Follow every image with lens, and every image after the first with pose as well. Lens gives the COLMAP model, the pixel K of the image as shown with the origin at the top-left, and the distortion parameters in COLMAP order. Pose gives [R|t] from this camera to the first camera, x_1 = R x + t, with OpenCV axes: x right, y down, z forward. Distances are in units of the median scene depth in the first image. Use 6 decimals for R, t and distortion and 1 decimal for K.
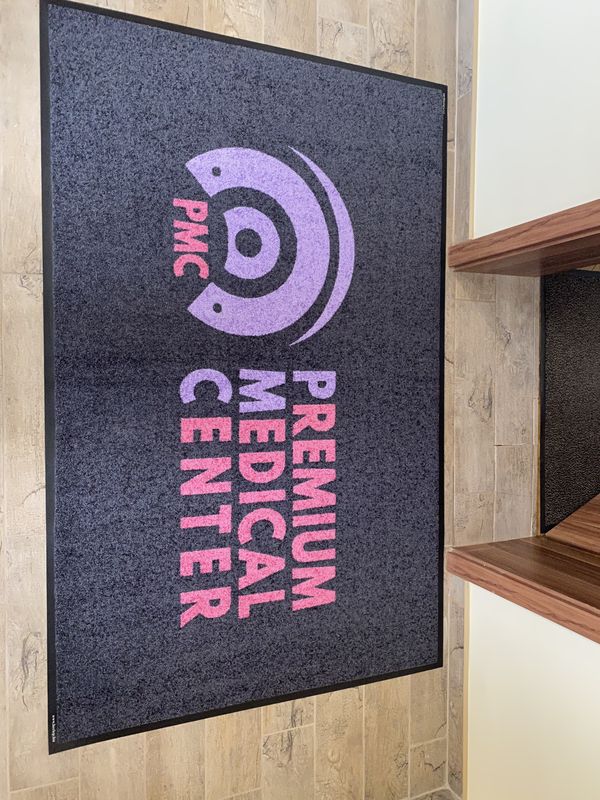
lens RADIAL K [[609.6, 0, 300.9], [0, 609.6, 400.0], [0, 0, 1]] dist [0.015444, -0.024047]
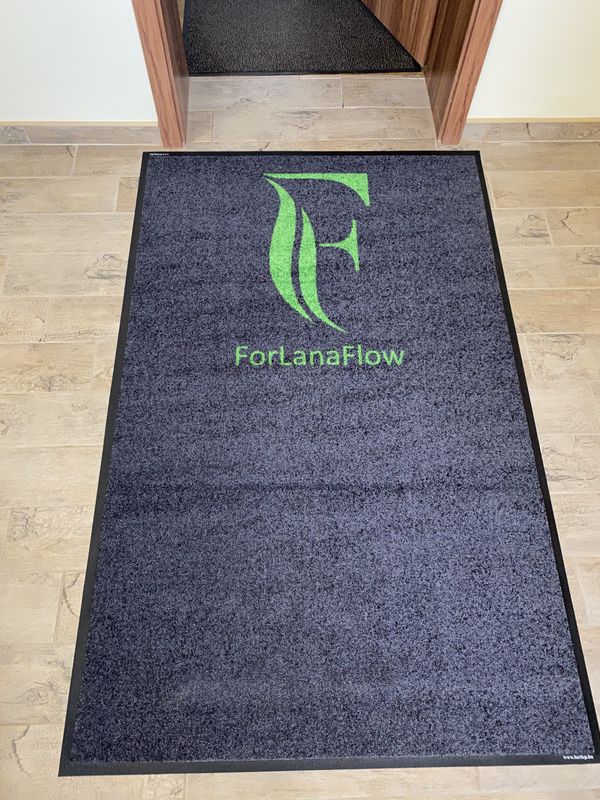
lens RADIAL K [[609.6, 0, 297.9], [0, 609.6, 398.8], [0, 0, 1]] dist [0.015444, -0.024047]
pose [[-0.025688, -0.998017, 0.057470, -0.285082], [0.999638, -0.026101, -0.006452, -0.014294], [0.007939, 0.057284, 0.998326, -0.075027]]
